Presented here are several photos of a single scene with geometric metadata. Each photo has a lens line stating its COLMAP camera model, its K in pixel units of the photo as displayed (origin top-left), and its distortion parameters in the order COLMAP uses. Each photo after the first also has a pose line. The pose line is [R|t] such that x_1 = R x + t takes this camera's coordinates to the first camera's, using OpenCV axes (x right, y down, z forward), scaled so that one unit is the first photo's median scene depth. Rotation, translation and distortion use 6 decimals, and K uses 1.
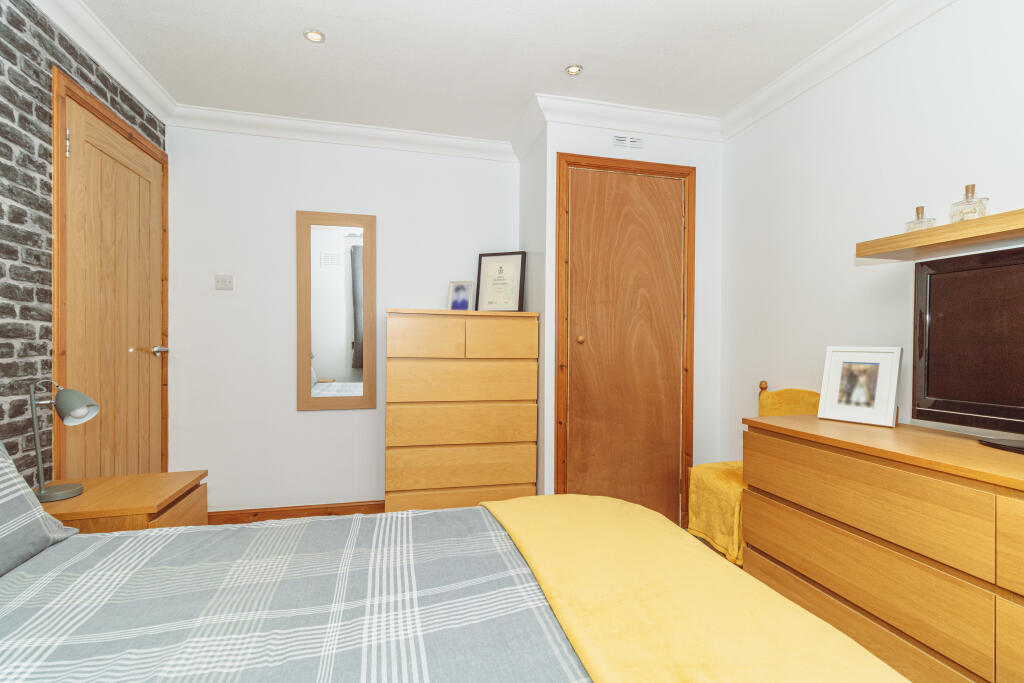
lens RADIAL K [[469.4, 0, 515.0], [0, 469.4, 345.7], [0, 0, 1]] dist [-0.004052, 0.001292]
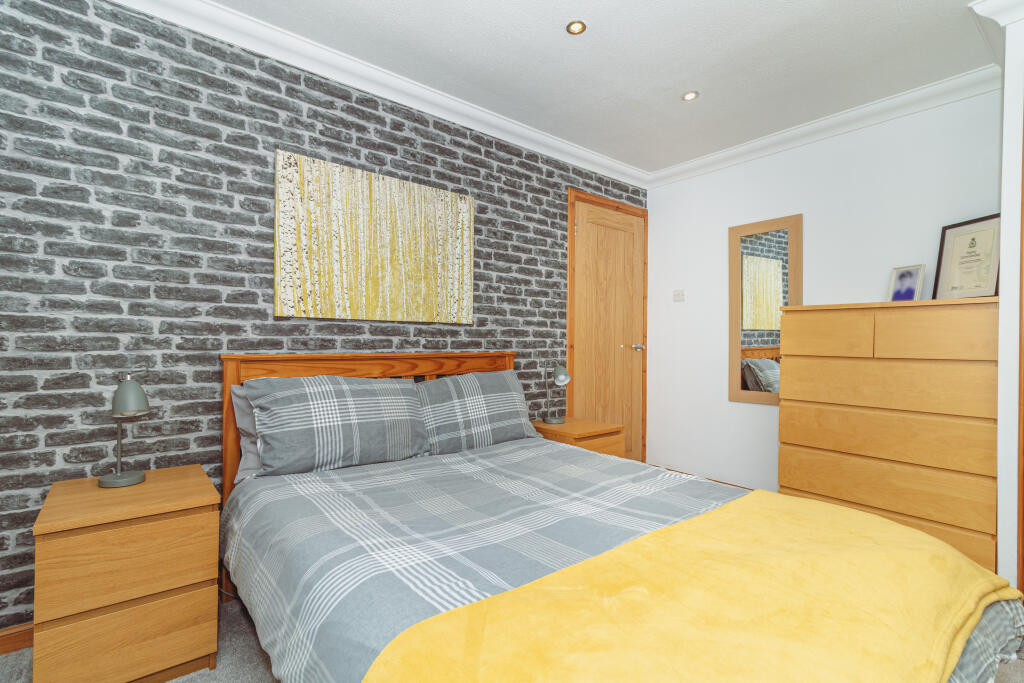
lens RADIAL K [[483.5, 0, 533.3], [0, 483.5, 343.2], [0, 0, 1]] dist [0.011343, -0.001282]
pose [[0.444538, -0.004221, -0.895750, 0.627021], [-0.009355, 0.999912, -0.009354, 0.021955], [0.895711, 0.012539, 0.444459, 0.055620]]
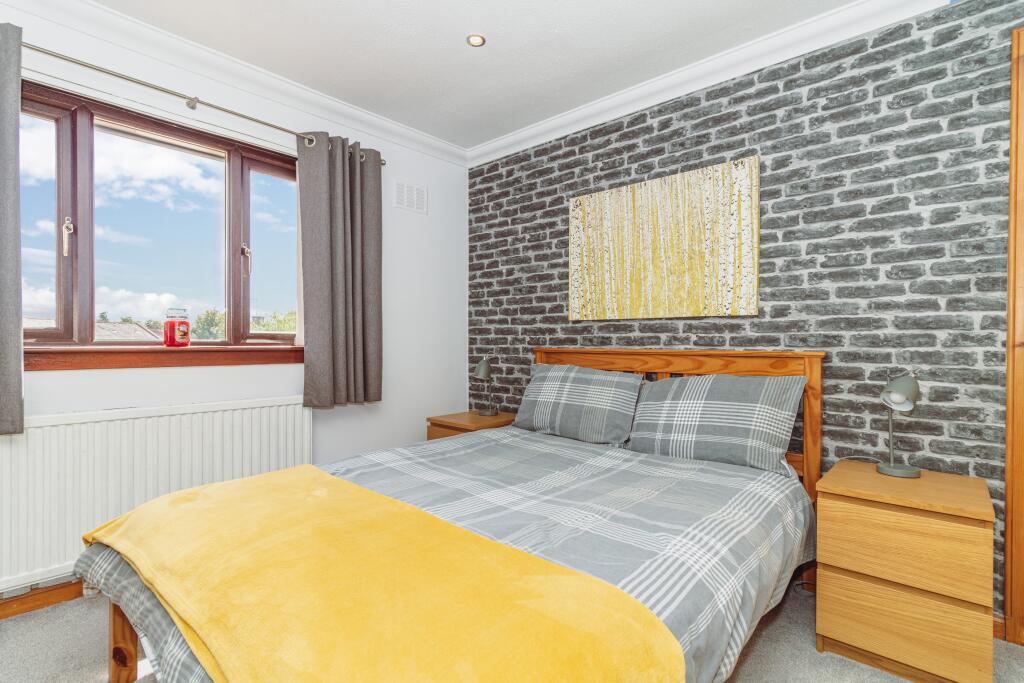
lens RADIAL K [[469.4, 0, 516.3], [0, 469.4, 342.8], [0, 0, 1]] dist [-0.004052, 0.001292]
pose [[-0.819295, 0.000790, -0.573372, 0.337193], [-0.006526, 0.999921, 0.010704, 0.009587], [0.573335, 0.012512, -0.819225, 1.202839]]
